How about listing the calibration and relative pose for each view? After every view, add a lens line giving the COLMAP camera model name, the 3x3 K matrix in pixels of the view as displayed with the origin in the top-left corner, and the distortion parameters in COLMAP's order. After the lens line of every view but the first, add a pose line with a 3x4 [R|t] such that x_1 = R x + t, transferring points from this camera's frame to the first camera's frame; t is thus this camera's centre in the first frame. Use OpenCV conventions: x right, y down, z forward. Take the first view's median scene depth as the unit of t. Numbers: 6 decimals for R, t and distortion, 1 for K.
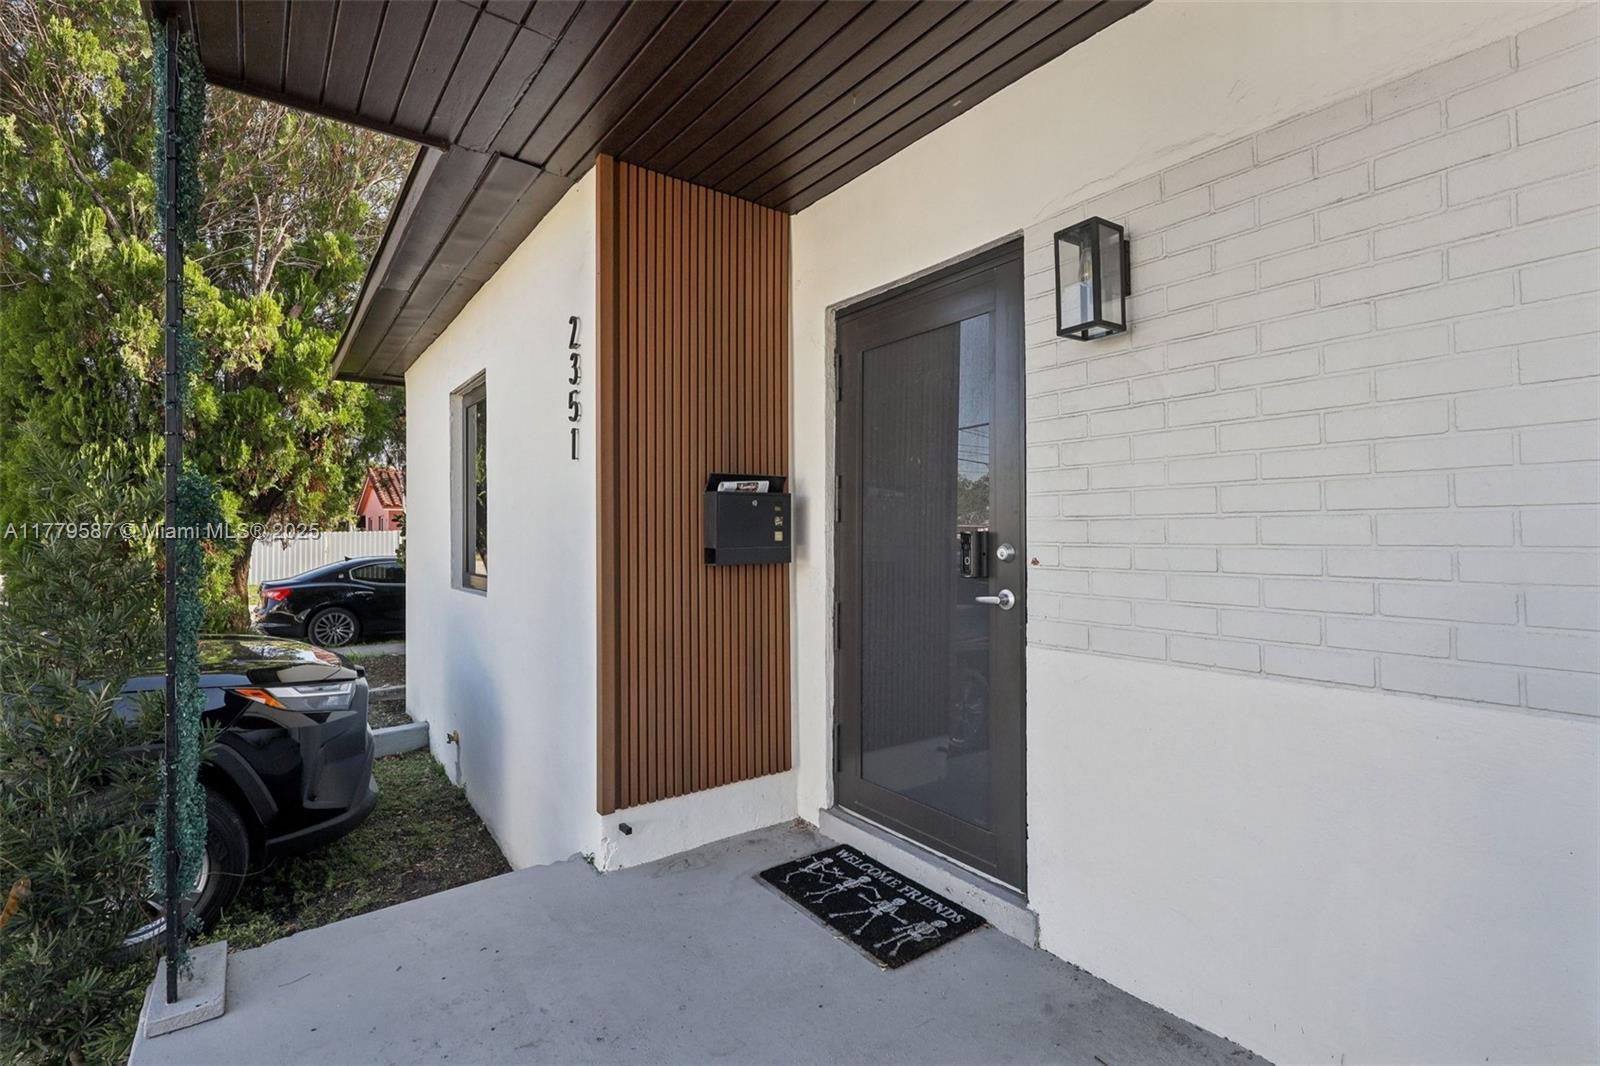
lens RADIAL K [[716.5, 0, 803.3], [0, 716.5, 528.2], [0, 0, 1]] dist [-0.000895, 0.000018]
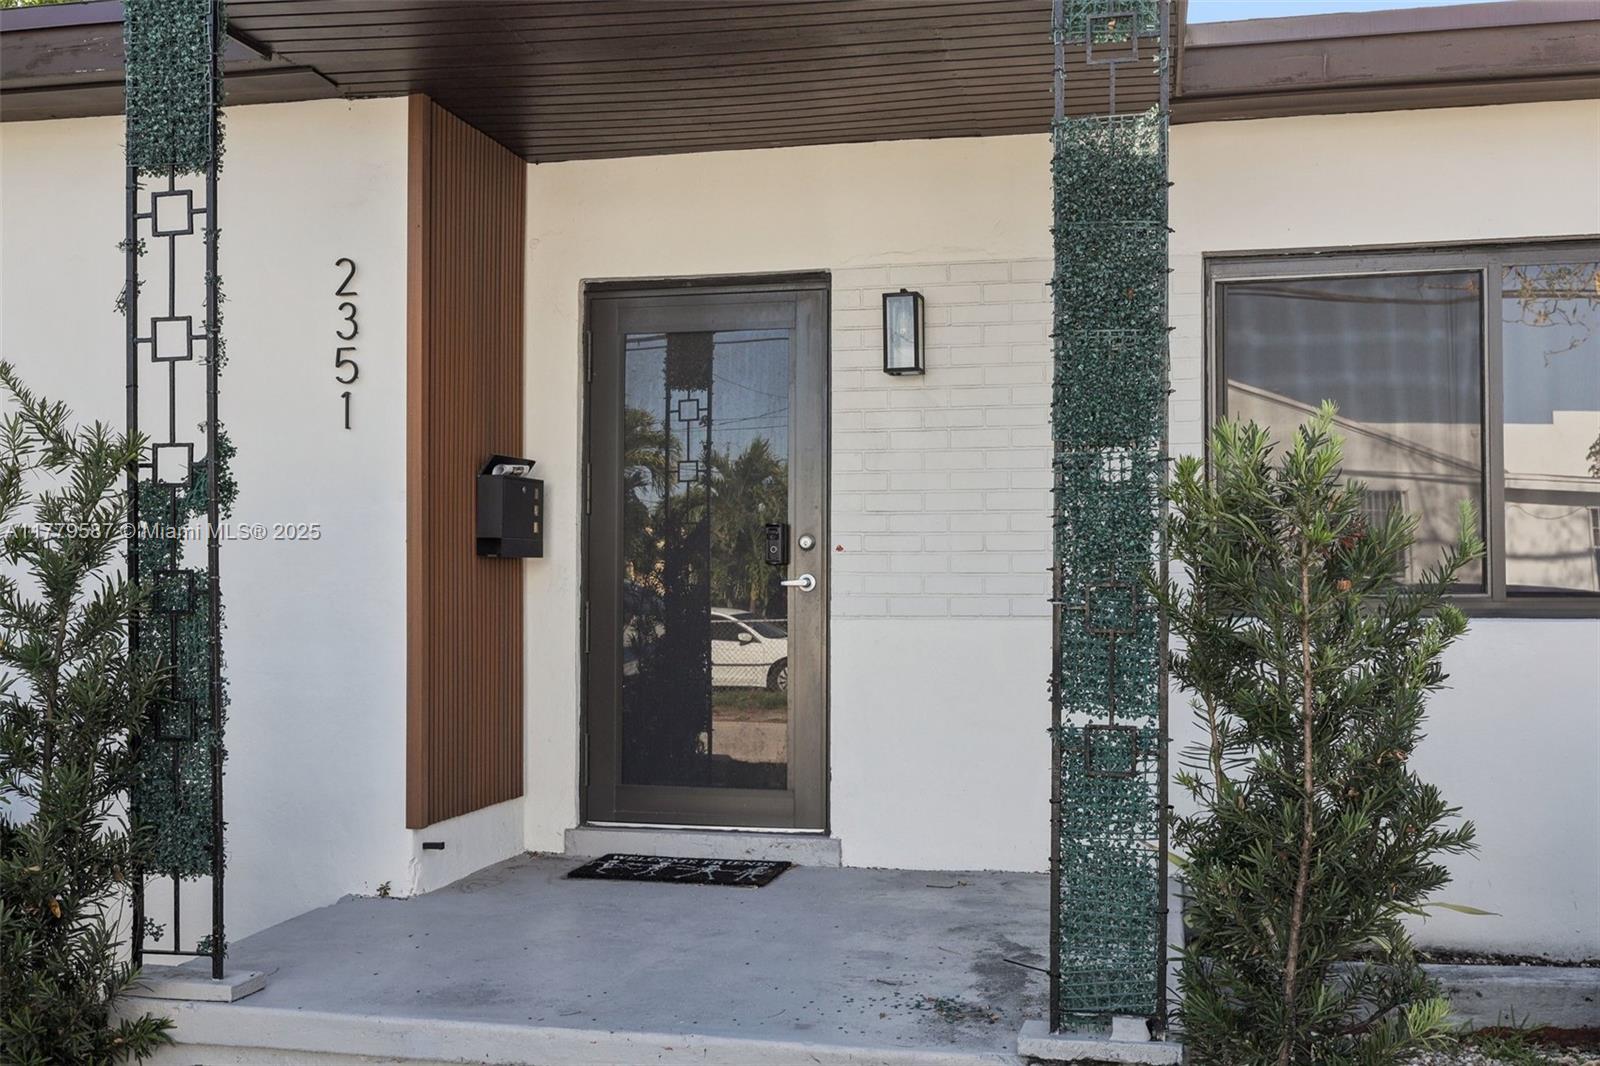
lens RADIAL K [[1488.2, 0, 796.1], [0, 1488.2, 572.7], [0, 0, 1]] dist [0.000770, -0.004399]
pose [[0.772369, 0.005467, 0.635150, -1.346218], [-0.008853, 0.999958, 0.002159, 0.084454], [-0.635112, -0.007290, 0.772386, -0.902281]]
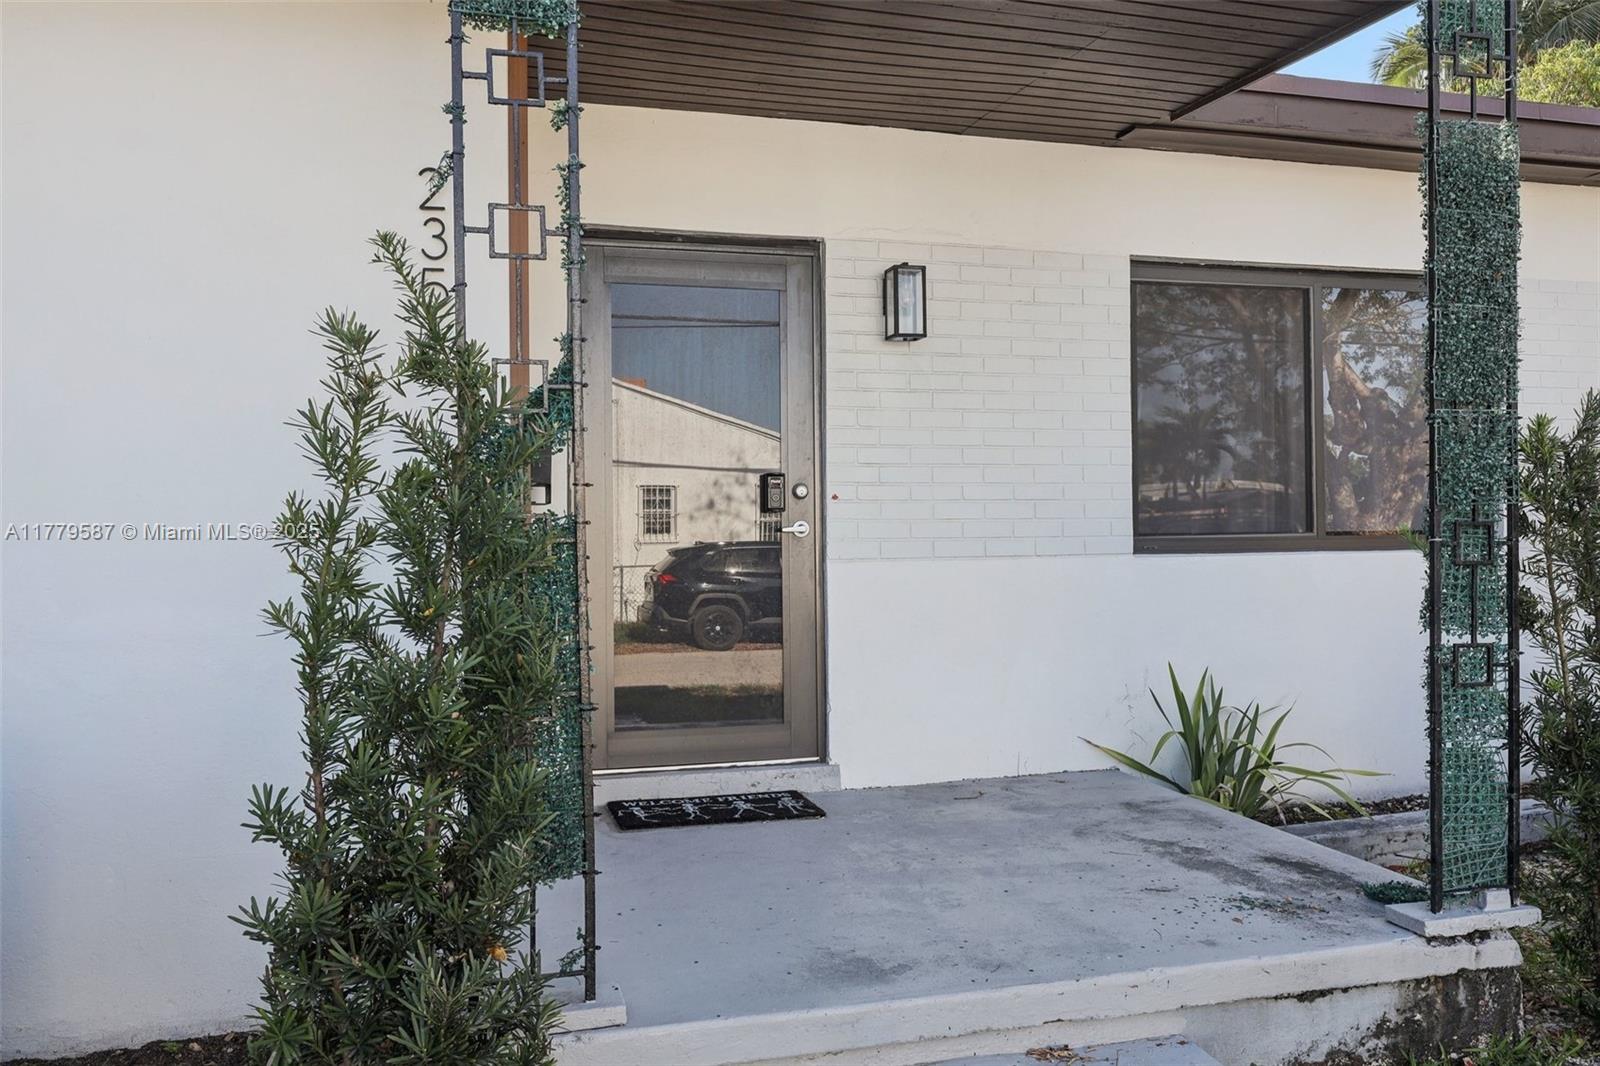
lens RADIAL K [[1211.3, 0, 800.0], [0, 1211.3, 533.0], [0, 0, 1]] dist [-0.002780, -0.000631]
pose [[0.394707, -0.003453, 0.918800, -1.763315], [-0.003401, 0.999981, 0.005219, 0.103004], [-0.918801, -0.005185, 0.394688, 0.191300]]
